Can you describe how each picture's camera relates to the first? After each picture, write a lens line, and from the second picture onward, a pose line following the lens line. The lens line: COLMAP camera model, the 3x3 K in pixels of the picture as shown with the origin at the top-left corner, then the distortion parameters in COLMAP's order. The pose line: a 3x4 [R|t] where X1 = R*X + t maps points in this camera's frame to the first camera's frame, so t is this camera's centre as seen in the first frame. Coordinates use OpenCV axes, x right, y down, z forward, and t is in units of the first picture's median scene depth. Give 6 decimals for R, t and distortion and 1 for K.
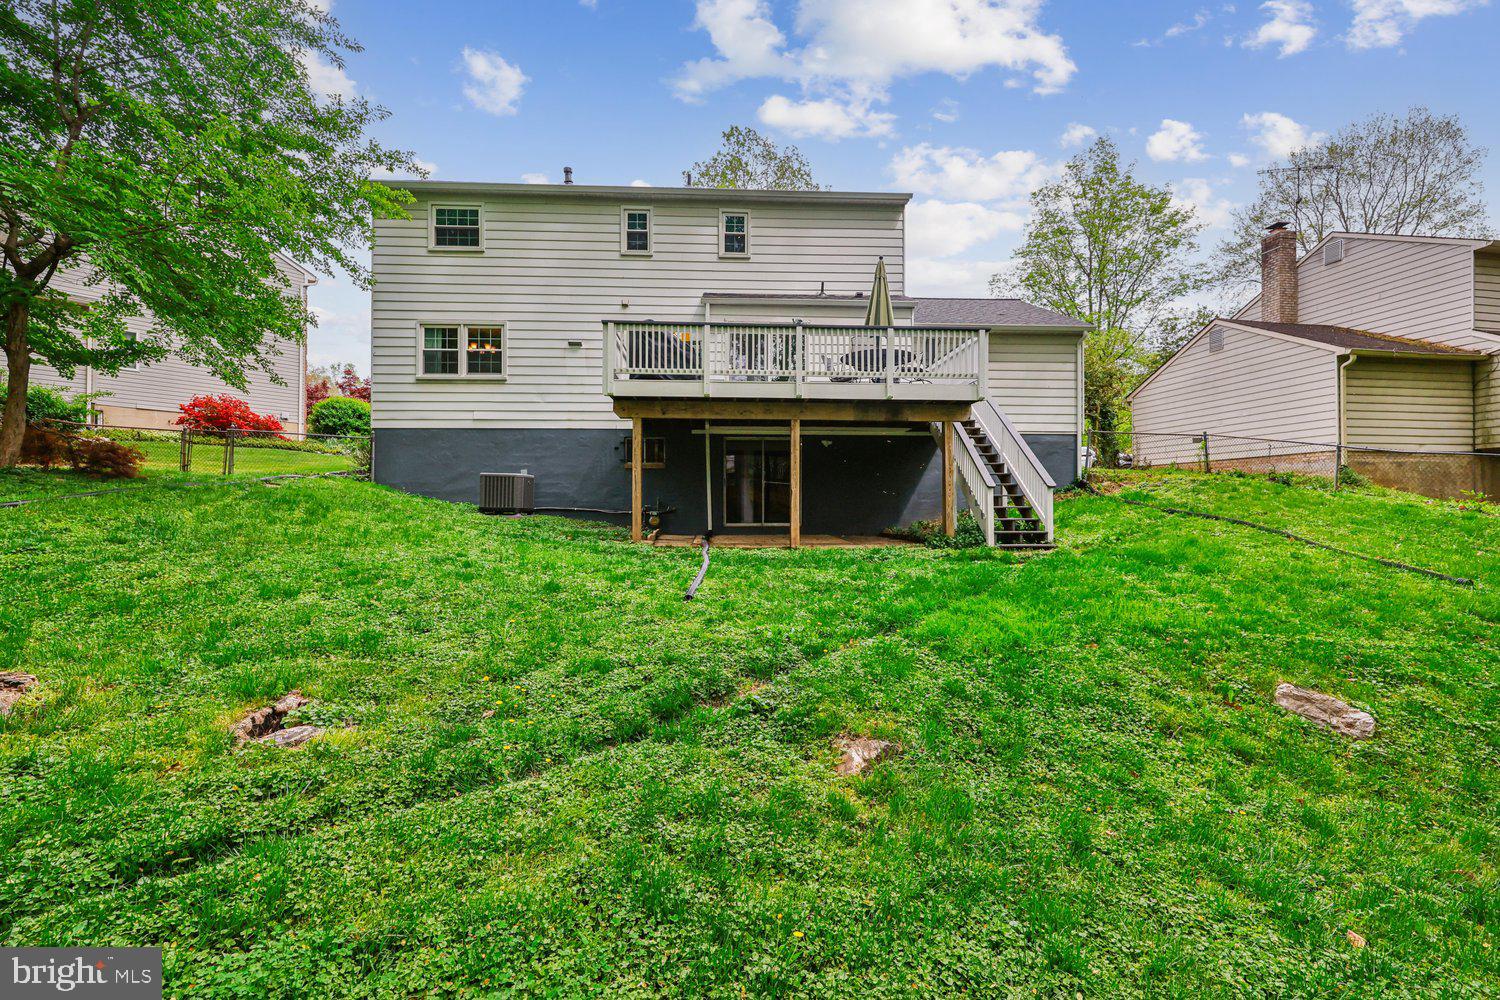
lens RADIAL K [[606.8, 0, 746.8], [0, 606.8, 501.4], [0, 0, 1]] dist [0.000287, 0.000015]
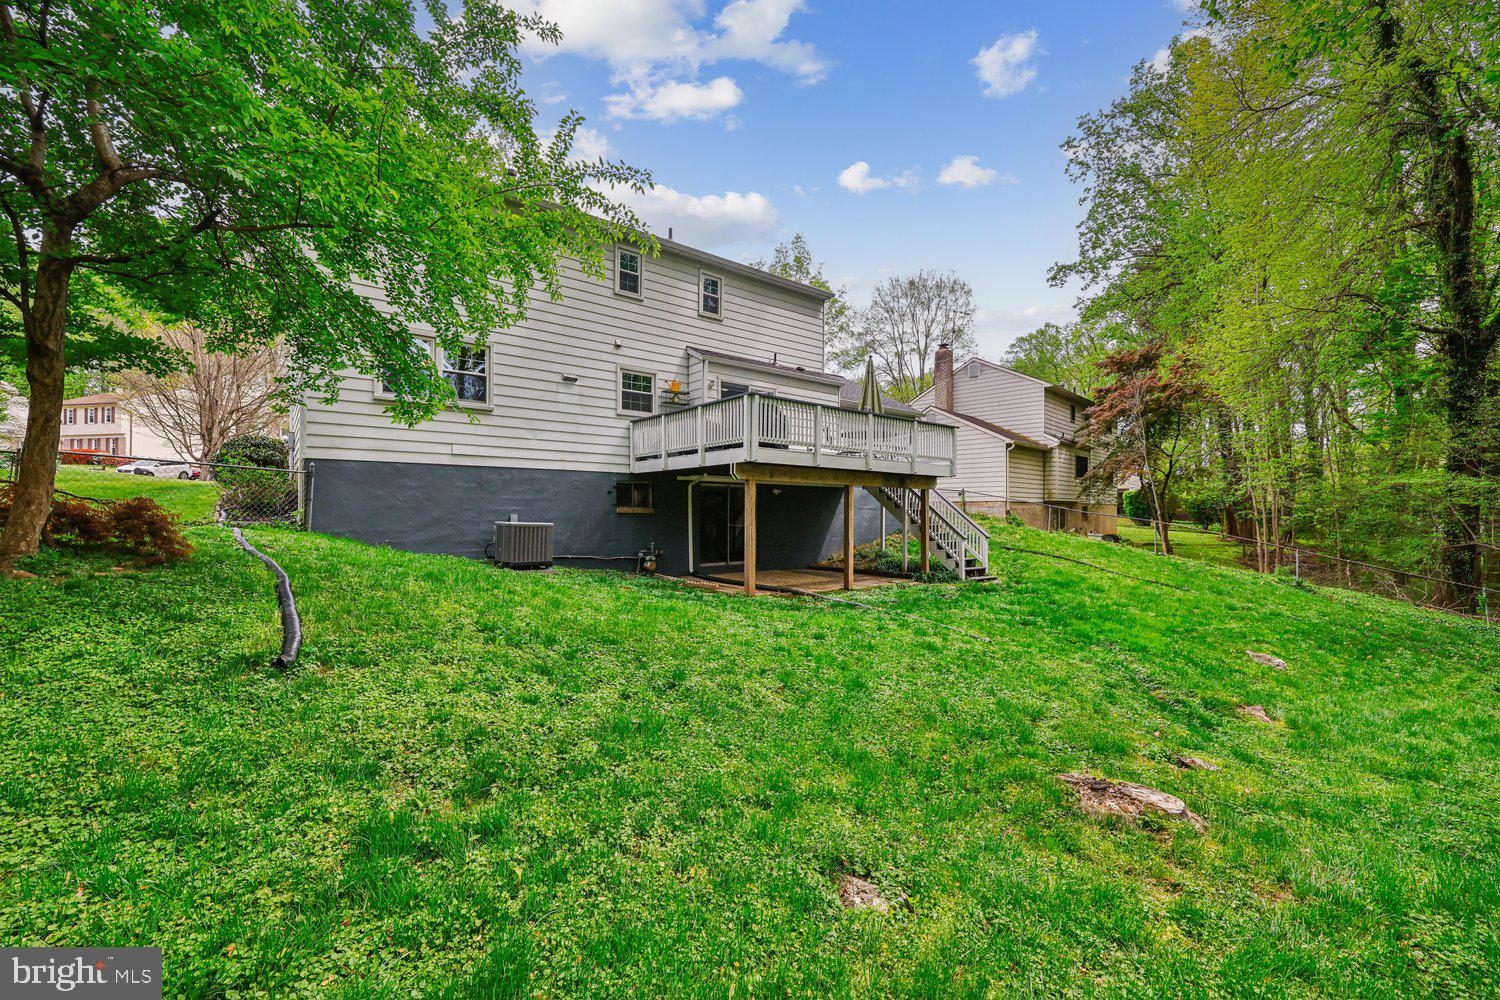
lens RADIAL K [[606.8, 0, 747.8], [0, 606.8, 508.2], [0, 0, 1]] dist [0.000287, 0.000015]
pose [[0.811099, 0.007254, 0.584863, -0.601689], [-0.007719, 0.999969, -0.001698, -0.062139], [-0.584857, -0.003137, 0.811130, 0.085166]]
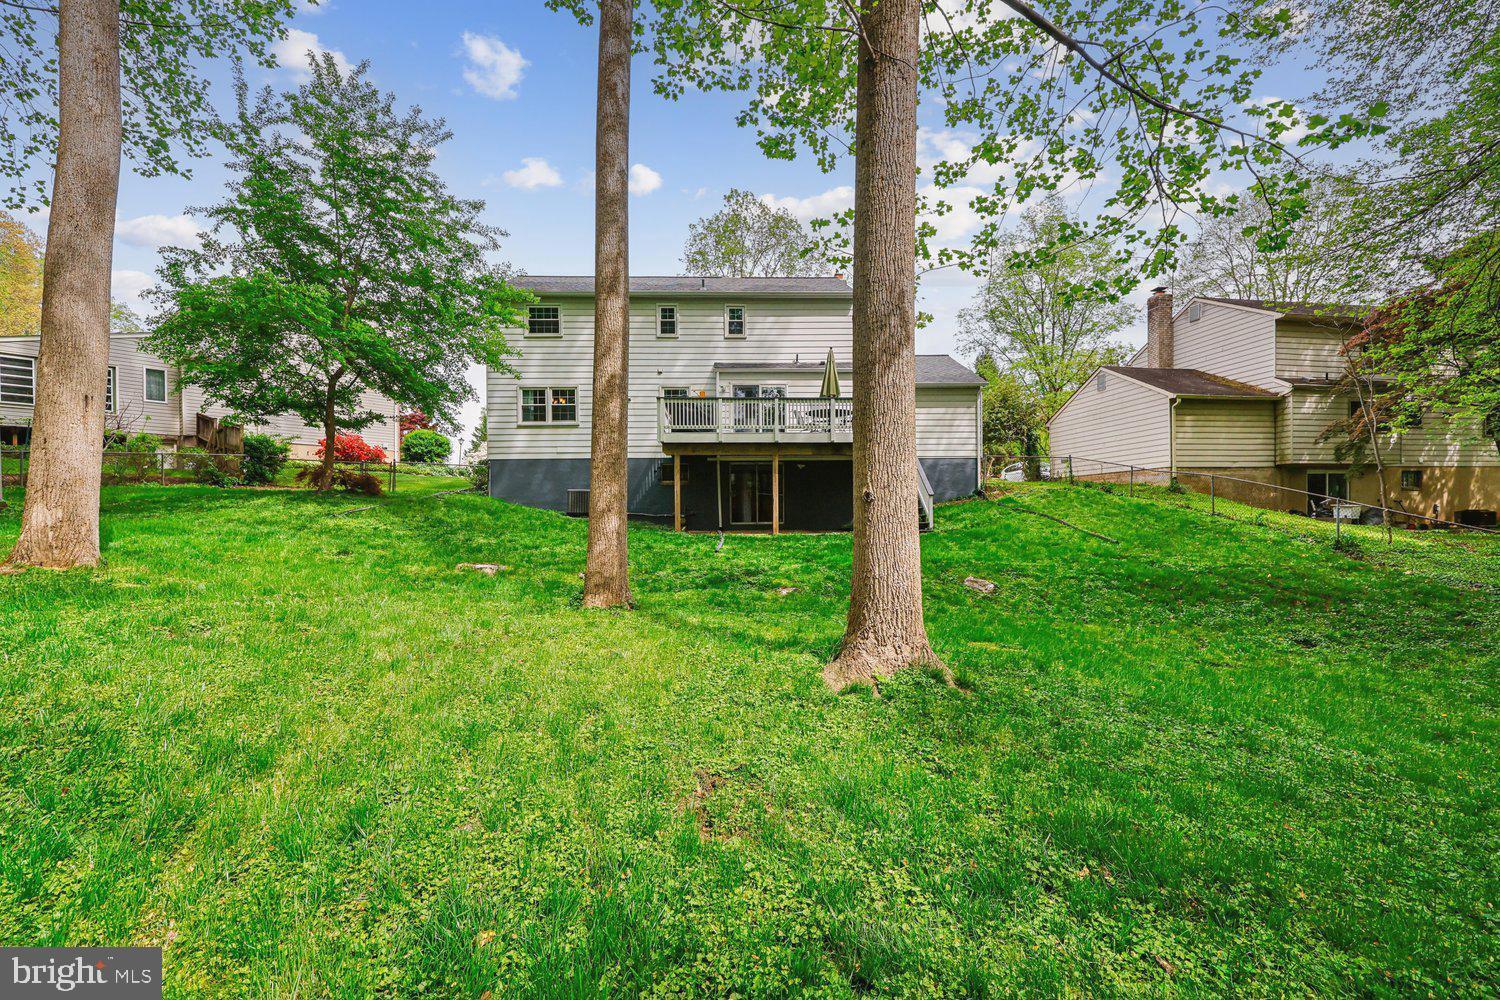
lens RADIAL K [[606.8, 0, 739.7], [0, 606.8, 519.5], [0, 0, 1]] dist [0.000287, 0.000015]
pose [[0.999873, -0.009667, -0.012700, 0.003259], [0.009815, 0.999885, 0.011598, 0.011597], [0.012587, -0.011721, 0.999852, -0.443540]]
